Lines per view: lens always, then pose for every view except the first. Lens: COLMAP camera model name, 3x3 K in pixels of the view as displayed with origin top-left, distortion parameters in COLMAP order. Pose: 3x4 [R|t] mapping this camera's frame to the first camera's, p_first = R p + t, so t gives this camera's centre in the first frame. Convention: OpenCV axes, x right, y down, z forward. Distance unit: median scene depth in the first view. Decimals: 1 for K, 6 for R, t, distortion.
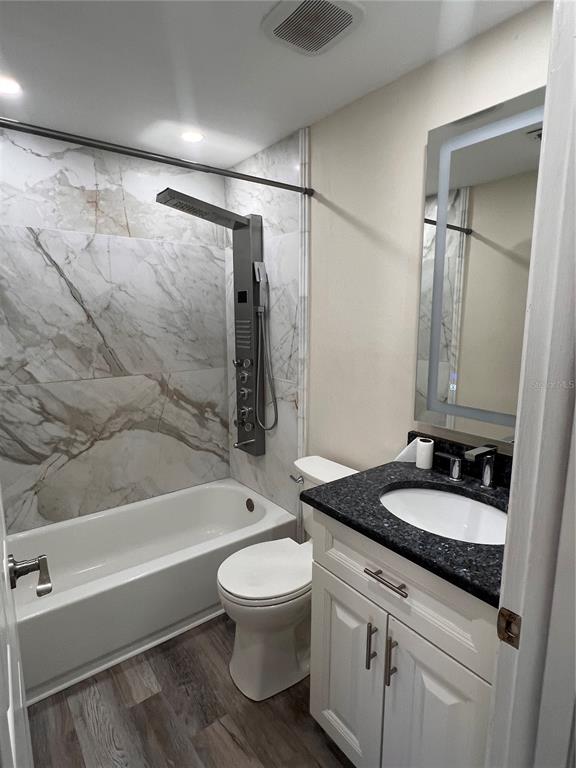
lens RADIAL K [[419.1, 0, 283.2], [0, 419.1, 380.0], [0, 0, 1]] dist [0.002594, 0.000356]
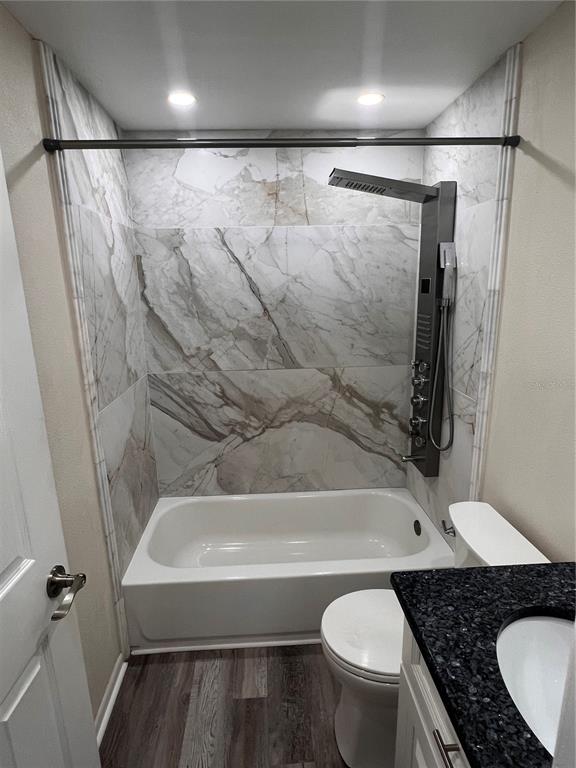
lens RADIAL K [[419.1, 0, 283.2], [0, 419.1, 380.0], [0, 0, 1]] dist [0.002594, 0.000356]
pose [[0.829912, 0.110849, -0.546771, 0.151646], [-0.066385, 0.992720, 0.100496, -0.085203], [0.553931, -0.047105, 0.831229, 0.161774]]
